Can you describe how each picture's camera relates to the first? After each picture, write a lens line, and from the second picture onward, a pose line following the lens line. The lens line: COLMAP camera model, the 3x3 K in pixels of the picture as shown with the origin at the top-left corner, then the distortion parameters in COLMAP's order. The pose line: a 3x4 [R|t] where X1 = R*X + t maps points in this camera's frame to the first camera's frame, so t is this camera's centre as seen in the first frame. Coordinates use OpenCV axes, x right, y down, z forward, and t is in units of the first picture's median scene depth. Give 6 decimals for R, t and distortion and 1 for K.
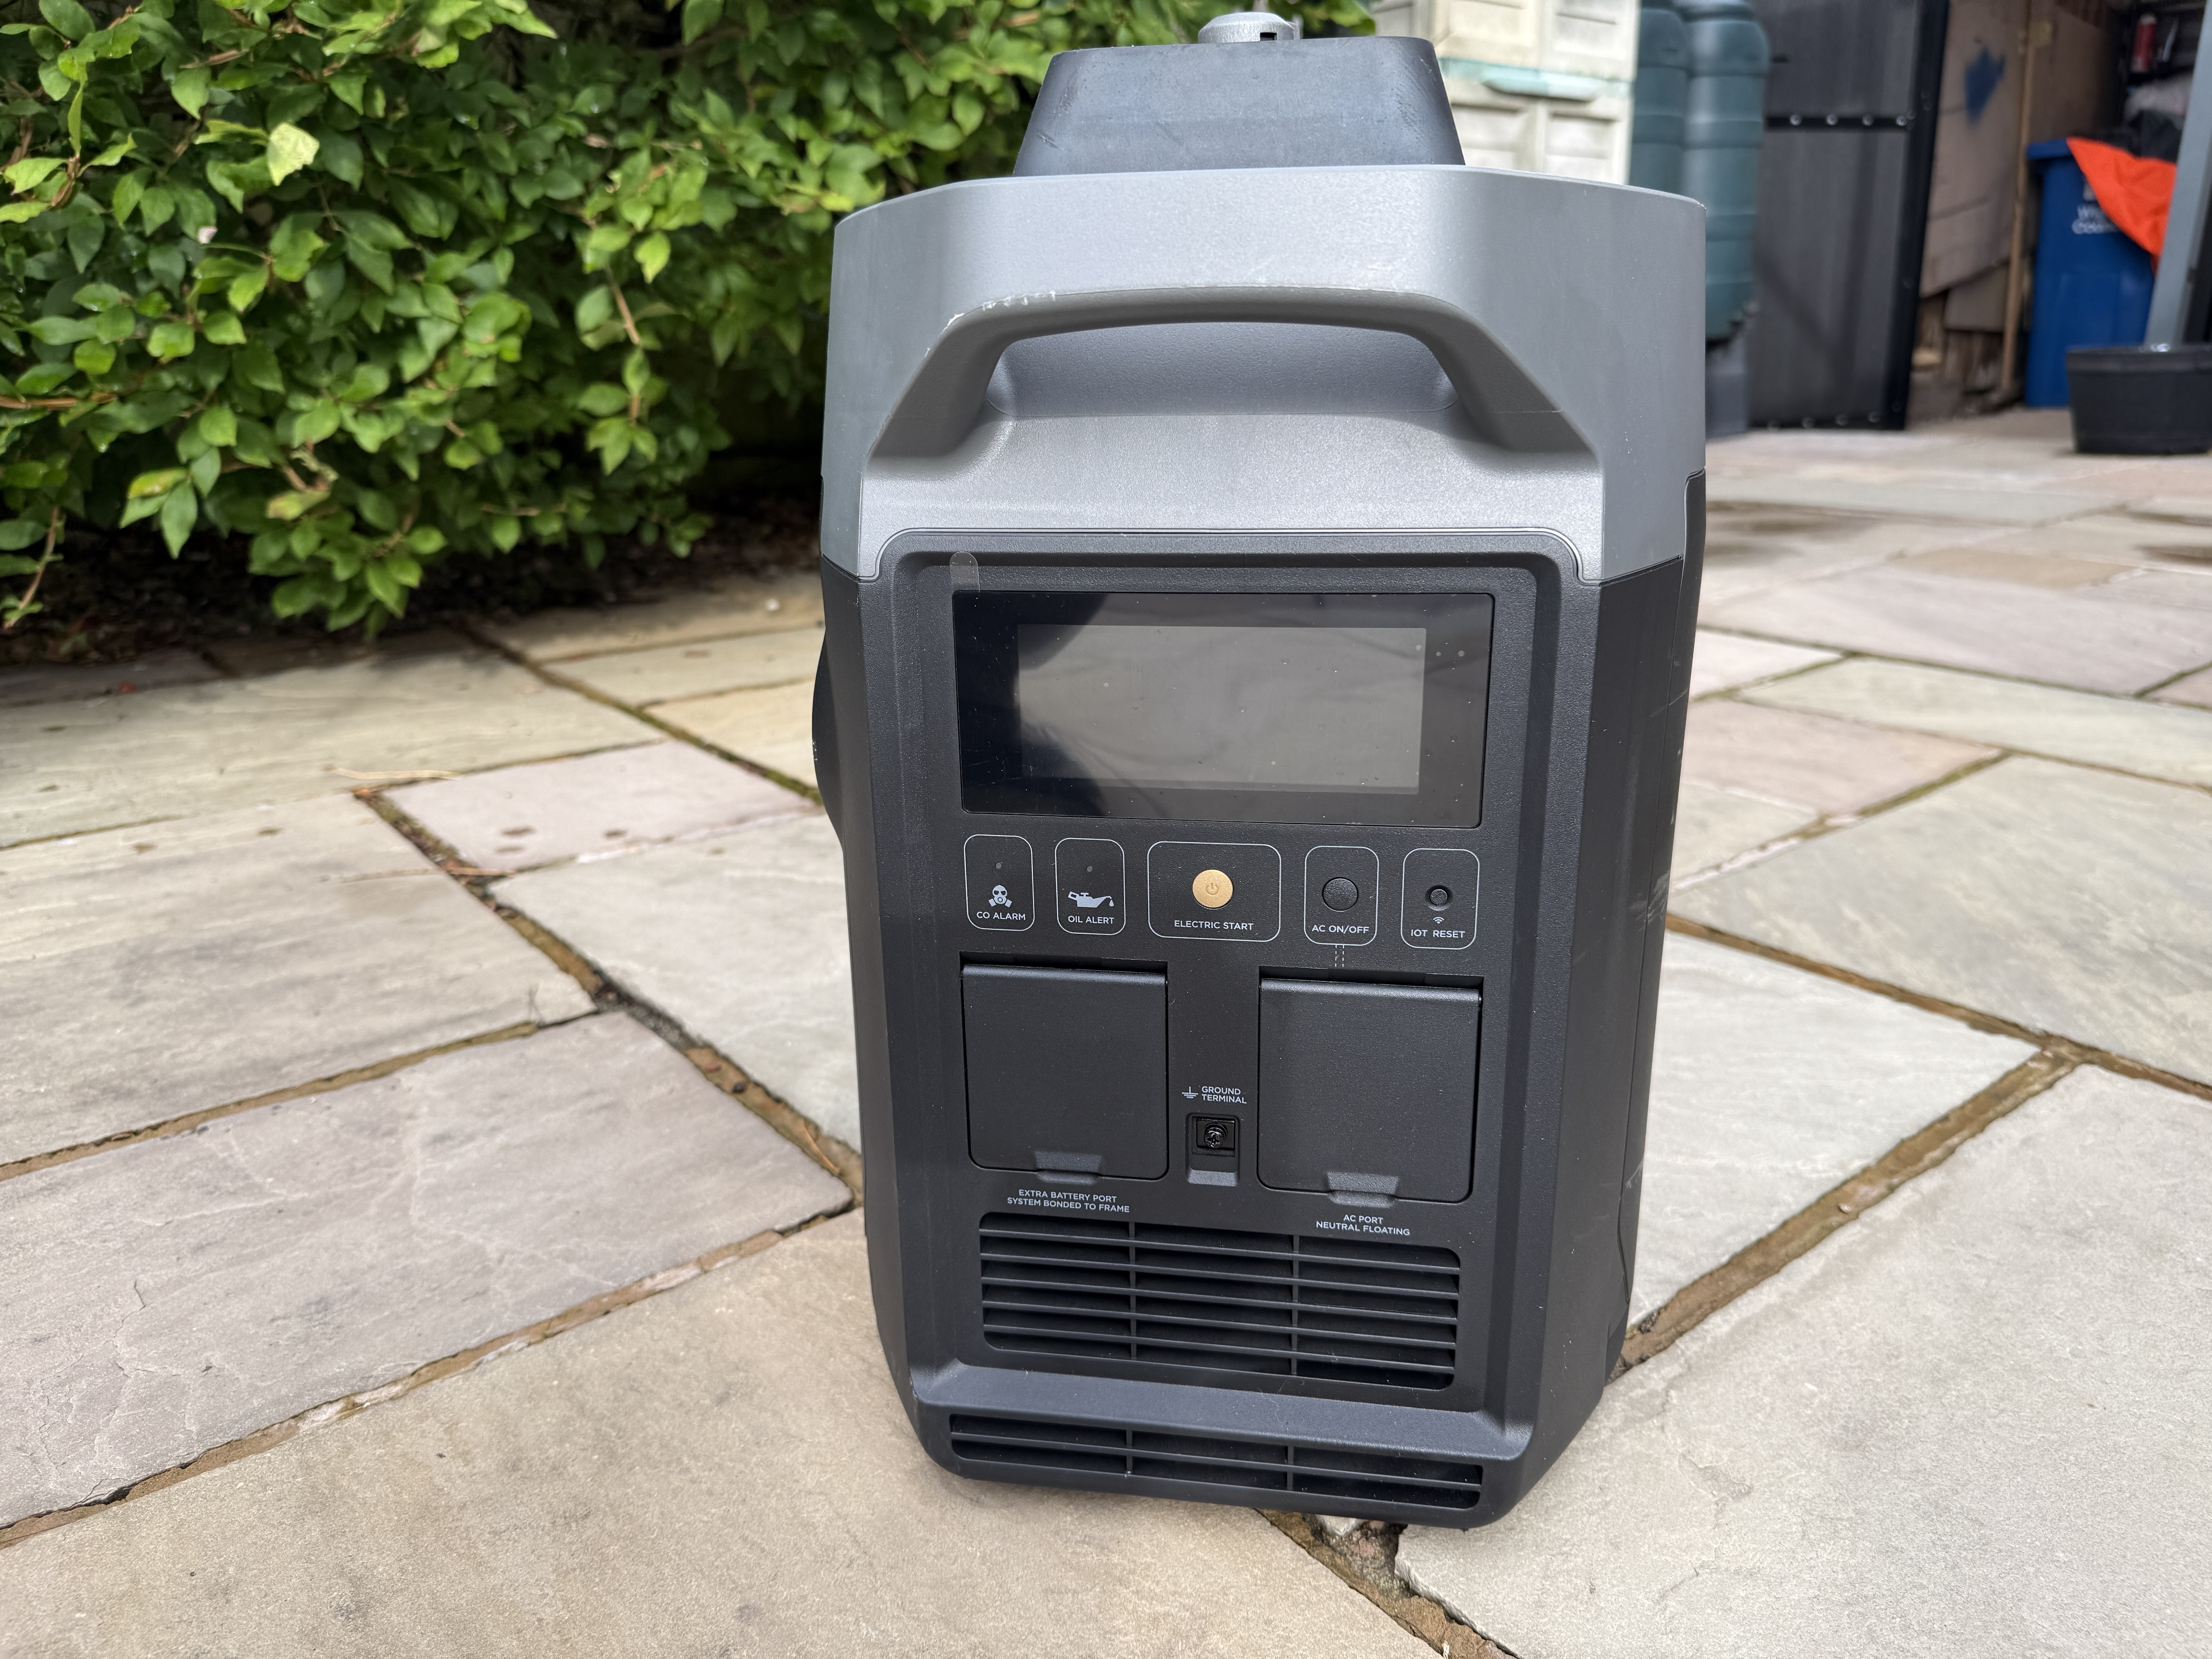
lens RADIAL K [[1601.1, 0, 1115.7], [0, 1601.1, 800.0], [0, 0, 1]] dist [0.063168, -0.137957]
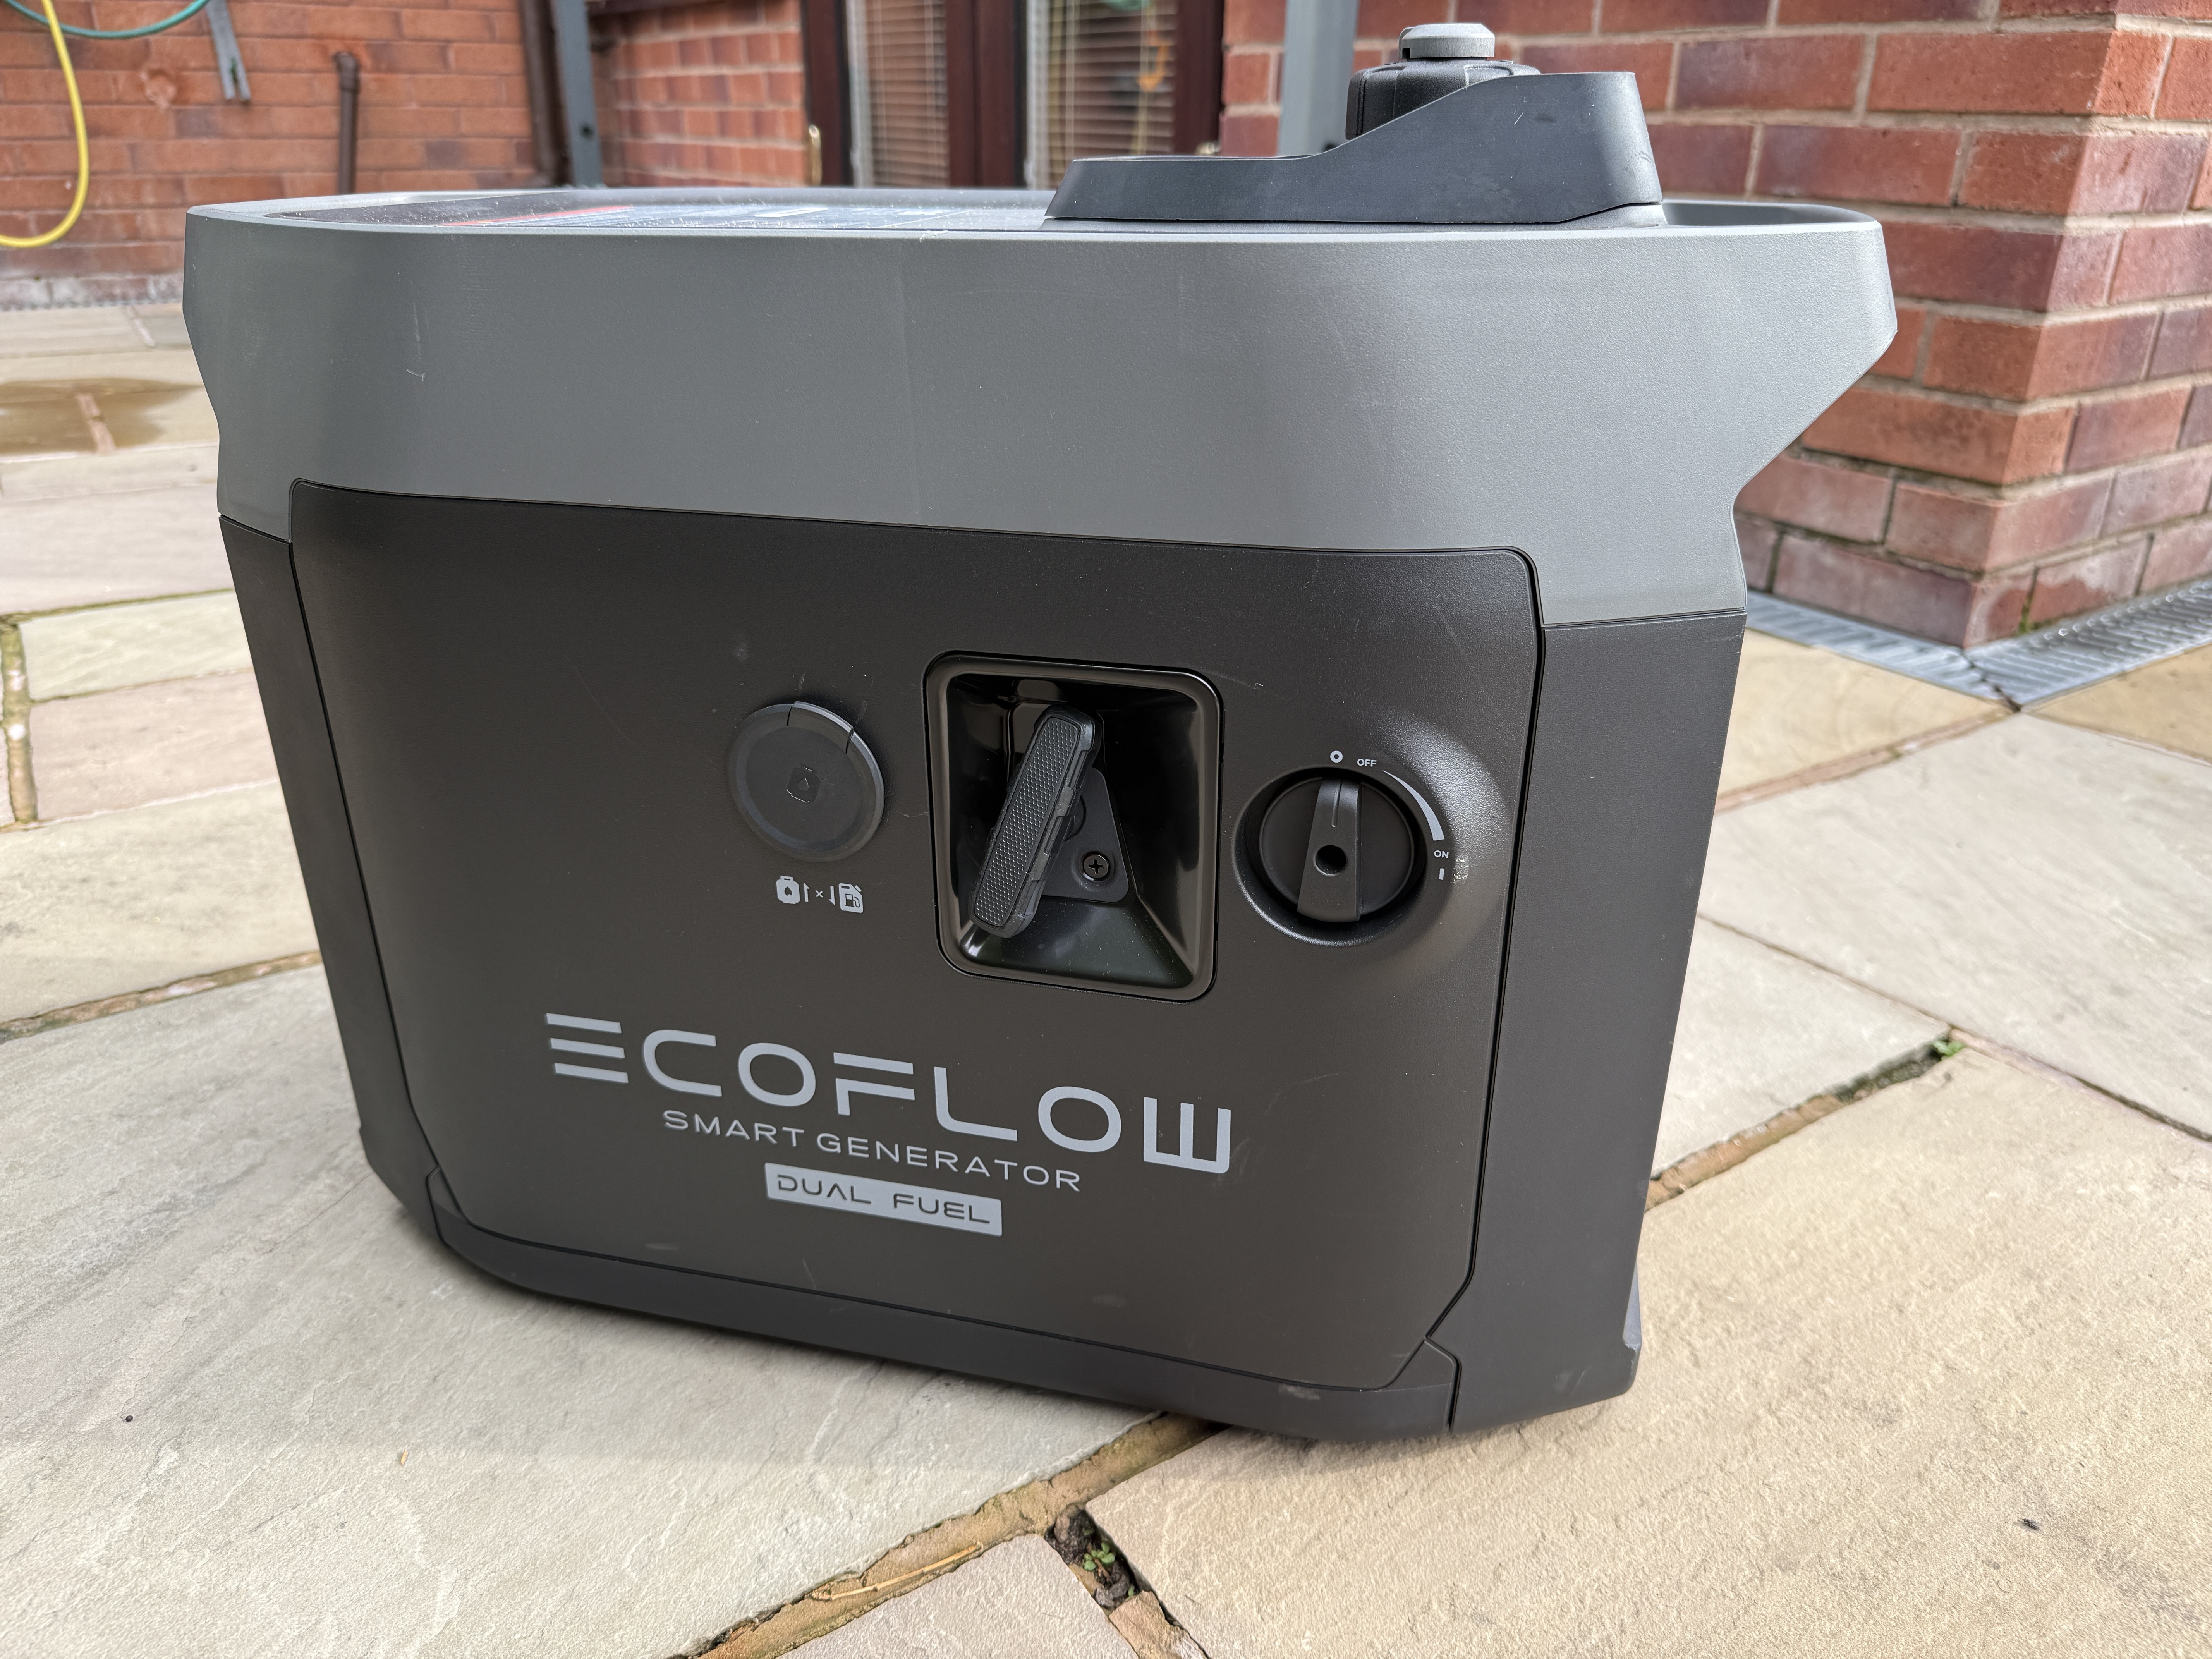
lens RADIAL K [[1601.1, 0, 1115.7], [0, 1601.1, 800.0], [0, 0, 1]] dist [0.063168, -0.137957]
pose [[0.085914, -0.370544, 0.924833, -1.081057], [0.277455, 0.900442, 0.334997, -0.442978], [-0.956890, 0.227818, 0.180170, 1.125679]]
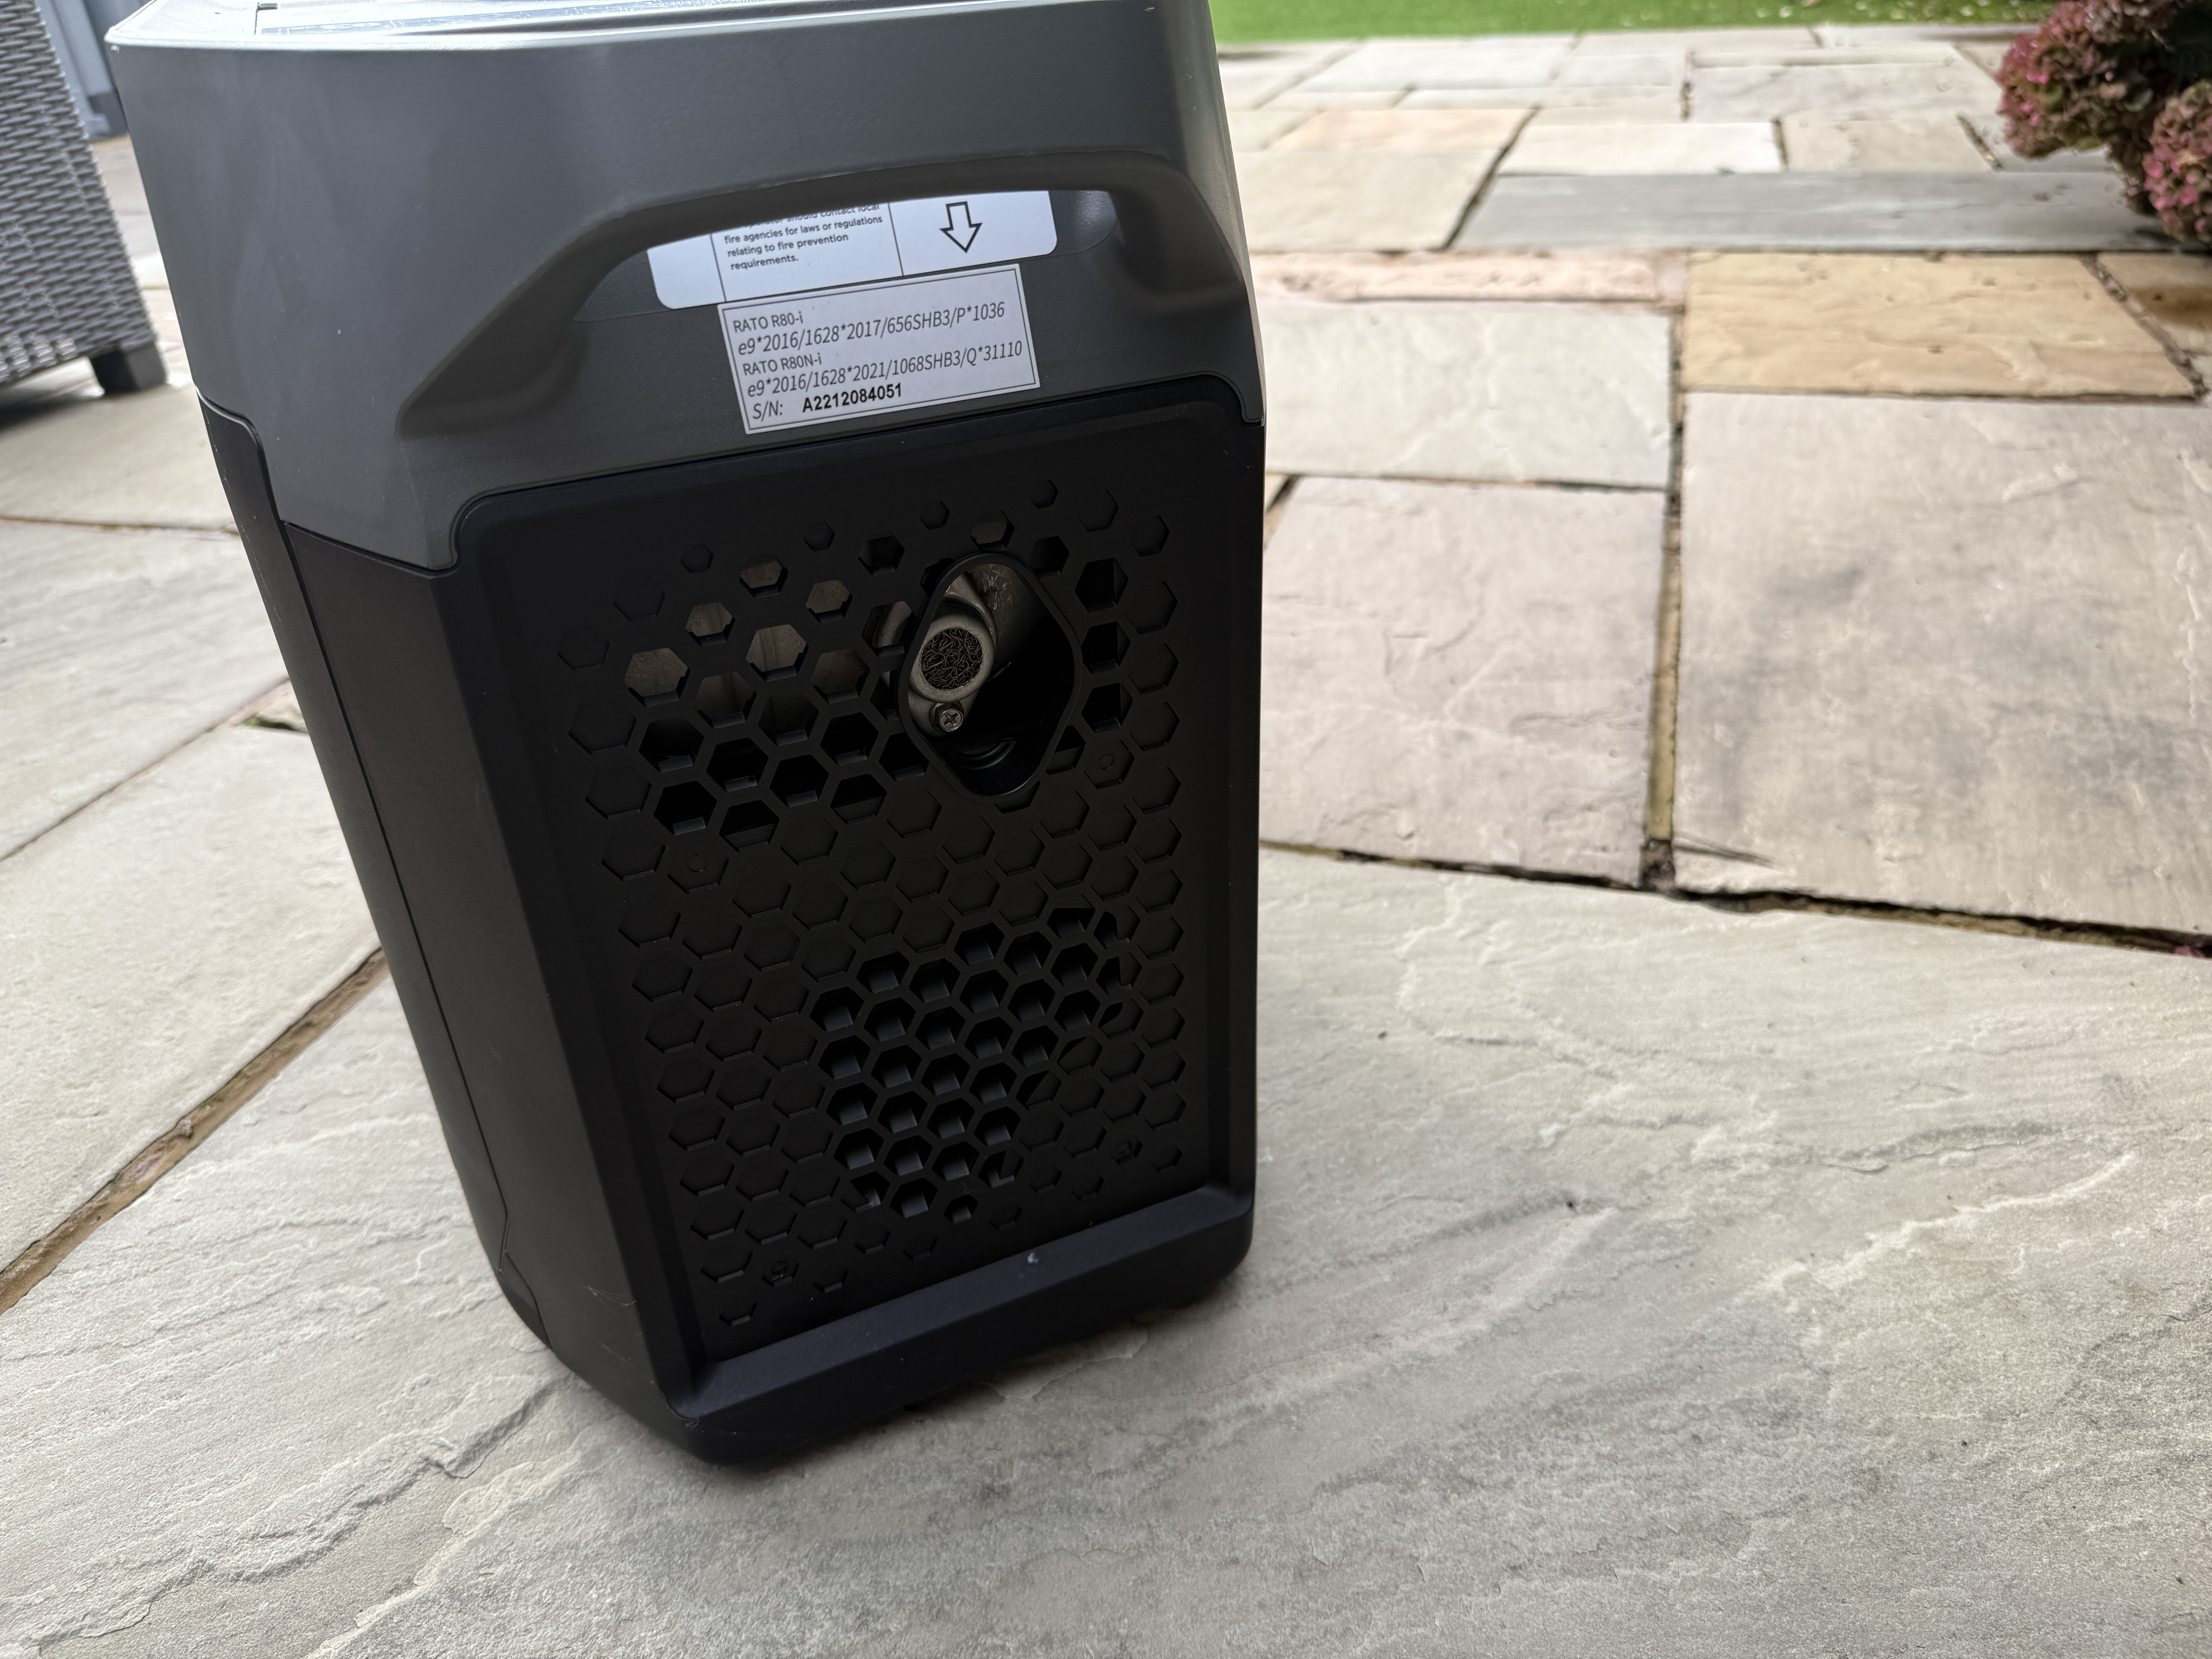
lens RADIAL K [[1601.1, 0, 1115.7], [0, 1601.1, 800.0], [0, 0, 1]] dist [0.063168, -0.137957]
pose [[-0.828876, 0.319351, -0.459326, 0.535884], [-0.103554, 0.719282, 0.686957, -0.840671], [0.549765, 0.616967, -0.563125, 2.465166]]
